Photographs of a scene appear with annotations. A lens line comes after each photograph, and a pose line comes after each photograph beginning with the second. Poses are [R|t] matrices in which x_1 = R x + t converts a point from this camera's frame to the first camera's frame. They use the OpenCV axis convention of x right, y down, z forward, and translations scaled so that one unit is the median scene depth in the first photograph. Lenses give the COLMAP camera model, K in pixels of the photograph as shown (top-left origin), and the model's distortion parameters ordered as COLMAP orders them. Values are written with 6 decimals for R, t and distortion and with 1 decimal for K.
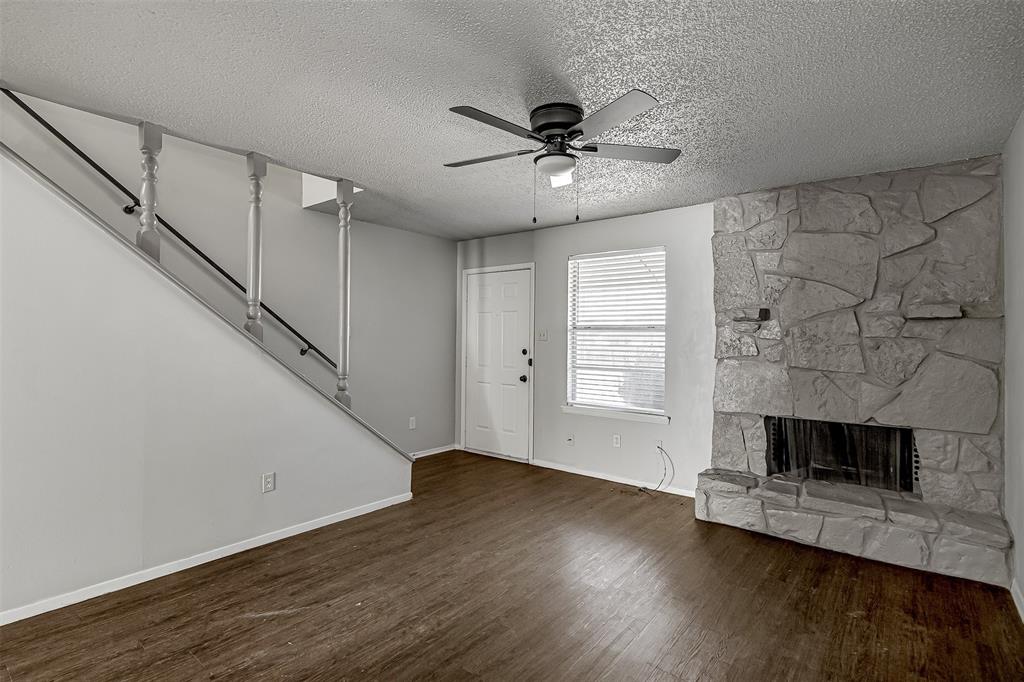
lens RADIAL K [[501.9, 0, 509.6], [0, 501.9, 332.2], [0, 0, 1]] dist [-0.001304, 0.000397]
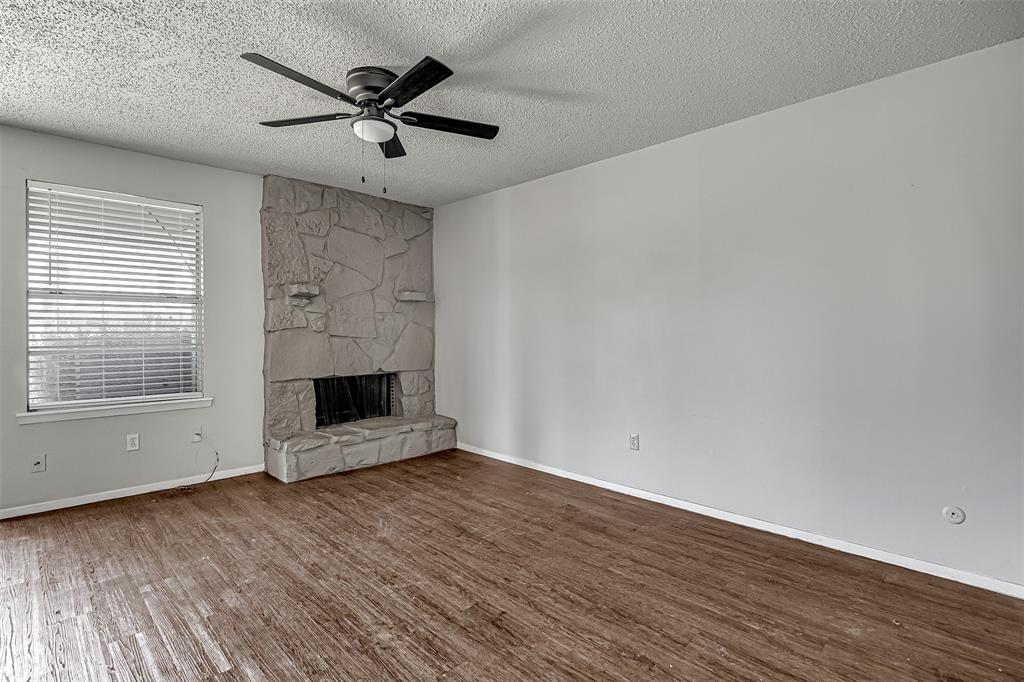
lens RADIAL K [[505.7, 0, 508.8], [0, 505.7, 328.0], [0, 0, 1]] dist [-0.000967, 0.000044]
pose [[0.125938, -0.010498, 0.991983, -0.696107], [-0.013405, 0.999835, 0.012283, 0.034067], [-0.991948, -0.014845, 0.125776, 0.475880]]
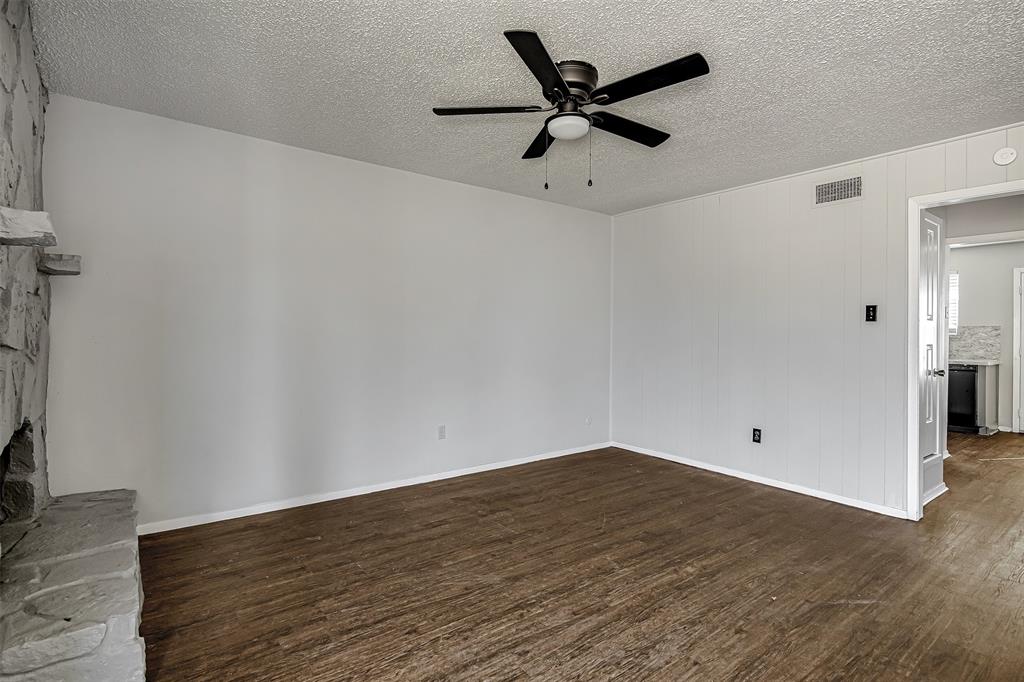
lens RADIAL K [[501.9, 0, 509.6], [0, 501.9, 332.2], [0, 0, 1]] dist [-0.001304, 0.000397]
pose [[-0.968951, -0.021701, 0.246299, -0.032832], [-0.026568, 0.999512, -0.016454, 0.057844], [-0.245822, -0.022487, -0.969054, 1.535387]]
